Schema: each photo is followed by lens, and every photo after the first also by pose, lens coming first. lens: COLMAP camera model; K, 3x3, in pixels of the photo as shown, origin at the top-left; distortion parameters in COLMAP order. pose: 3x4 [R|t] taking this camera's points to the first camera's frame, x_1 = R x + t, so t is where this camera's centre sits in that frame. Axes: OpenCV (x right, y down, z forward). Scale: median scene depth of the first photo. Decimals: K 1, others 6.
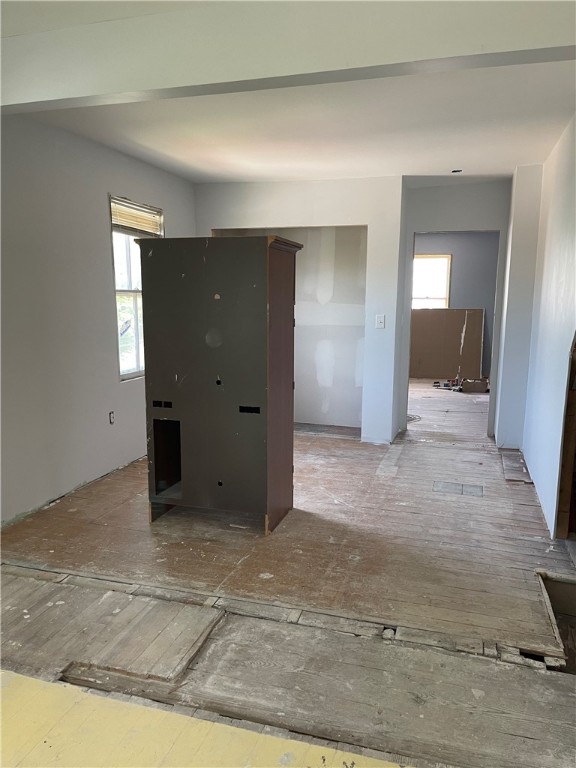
lens RADIAL K [[578.0, 0, 288.9], [0, 578.0, 385.4], [0, 0, 1]] dist [0.070409, -0.090021]
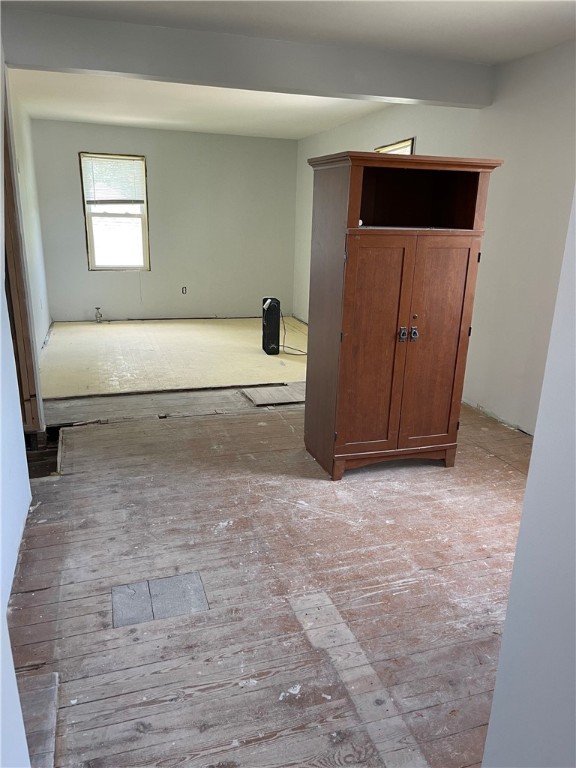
lens RADIAL K [[578.0, 0, 287.6], [0, 578.0, 383.5], [0, 0, 1]] dist [0.070409, -0.090021]
pose [[-0.815040, 0.138020, -0.562726, 0.535090], [-0.119962, 0.909972, 0.396939, -0.253279], [0.566851, 0.391026, -0.725106, 1.576126]]
